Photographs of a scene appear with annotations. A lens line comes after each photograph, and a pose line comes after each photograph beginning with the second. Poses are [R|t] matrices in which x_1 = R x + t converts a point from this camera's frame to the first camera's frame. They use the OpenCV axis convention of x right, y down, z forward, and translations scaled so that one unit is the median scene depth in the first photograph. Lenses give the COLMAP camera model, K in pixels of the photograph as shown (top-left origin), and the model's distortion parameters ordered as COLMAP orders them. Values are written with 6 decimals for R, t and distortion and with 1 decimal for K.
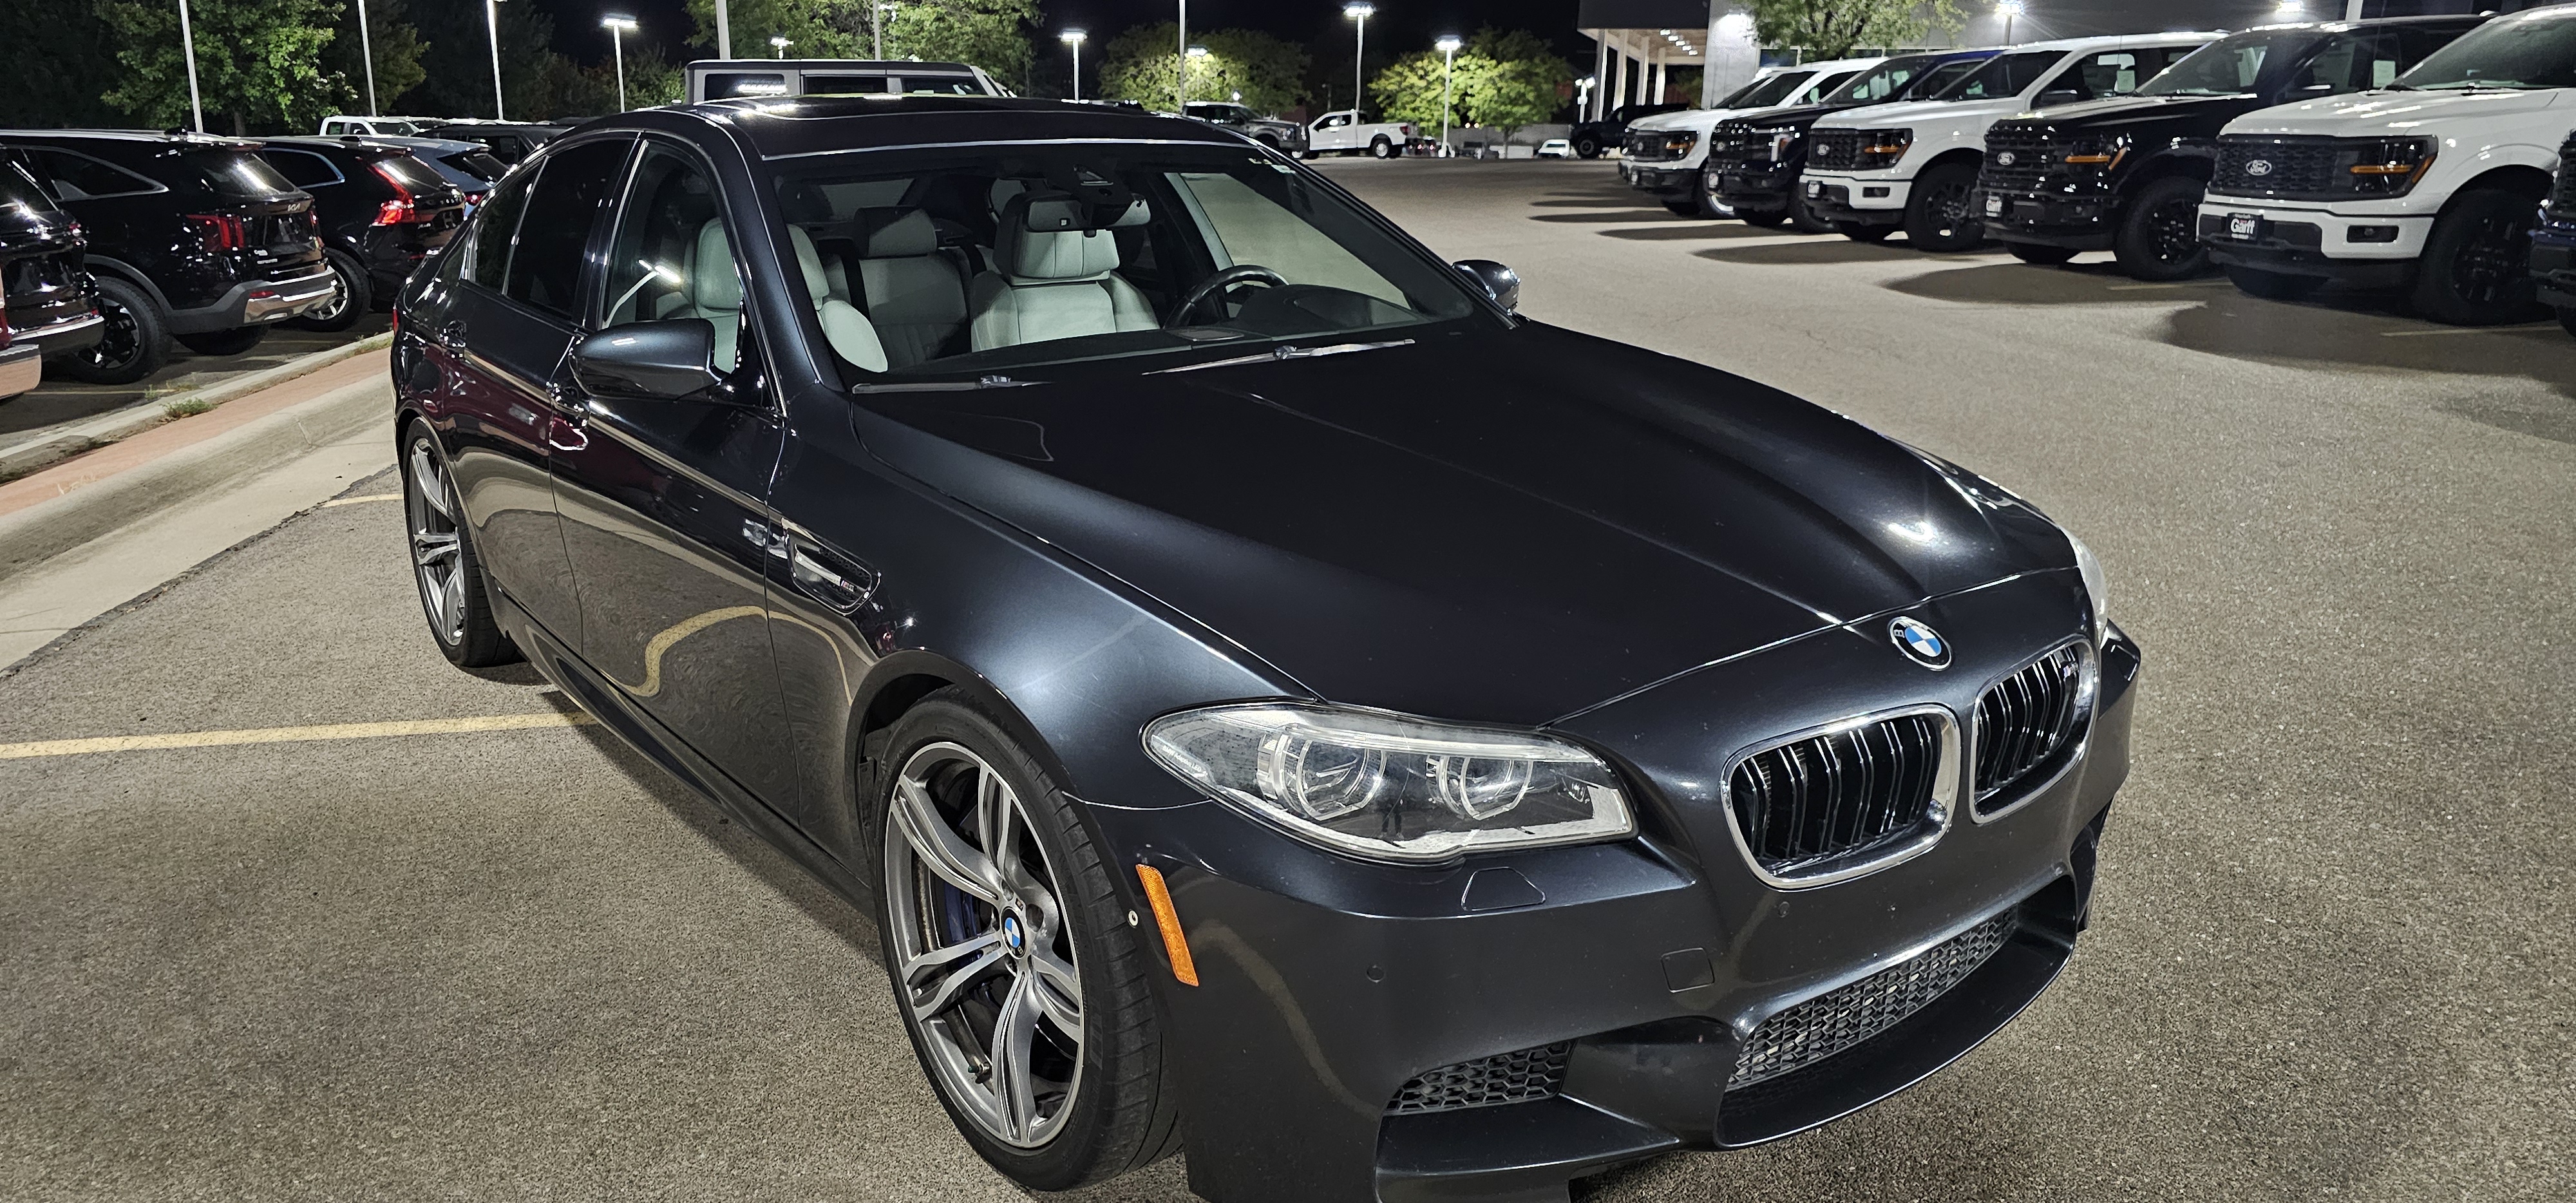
lens RADIAL K [[1583.8, 0, 1288.0], [0, 1583.8, 601.5], [0, 0, 1]] dist [0.049750, -0.041937]
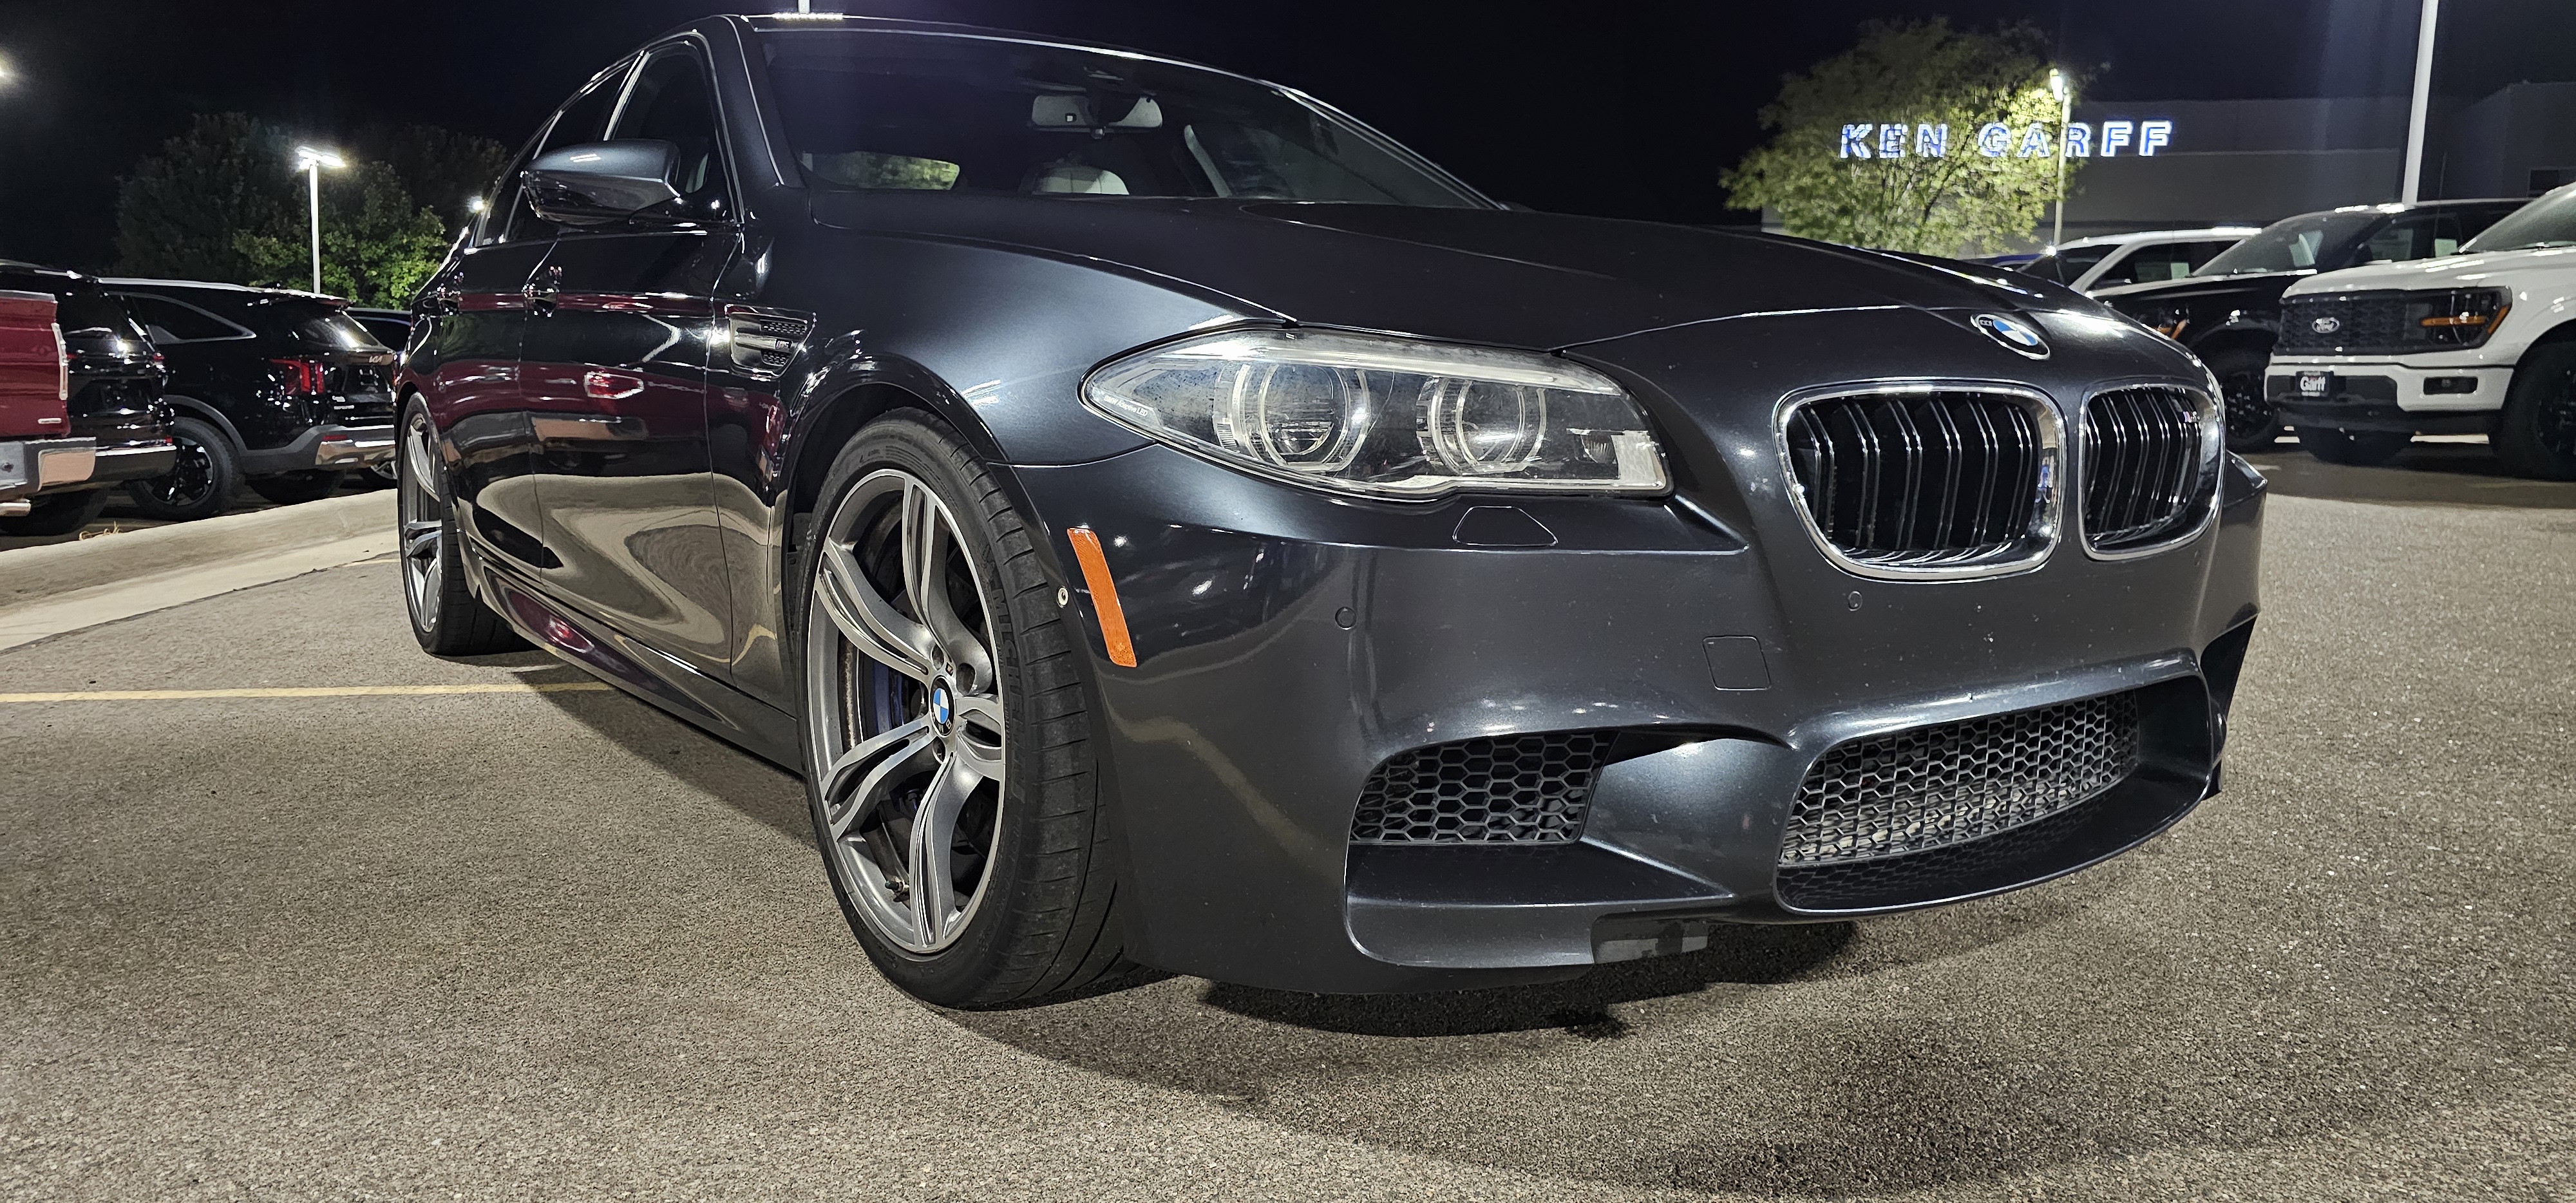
lens RADIAL K [[1583.8, 0, 1288.0], [0, 1583.8, 601.5], [0, 0, 1]] dist [0.049750, -0.041937]
pose [[0.999205, 0.016035, -0.036505, 0.035107], [-0.020948, 0.990147, -0.138454, 0.217724], [0.033925, 0.139108, 0.989696, 0.126215]]
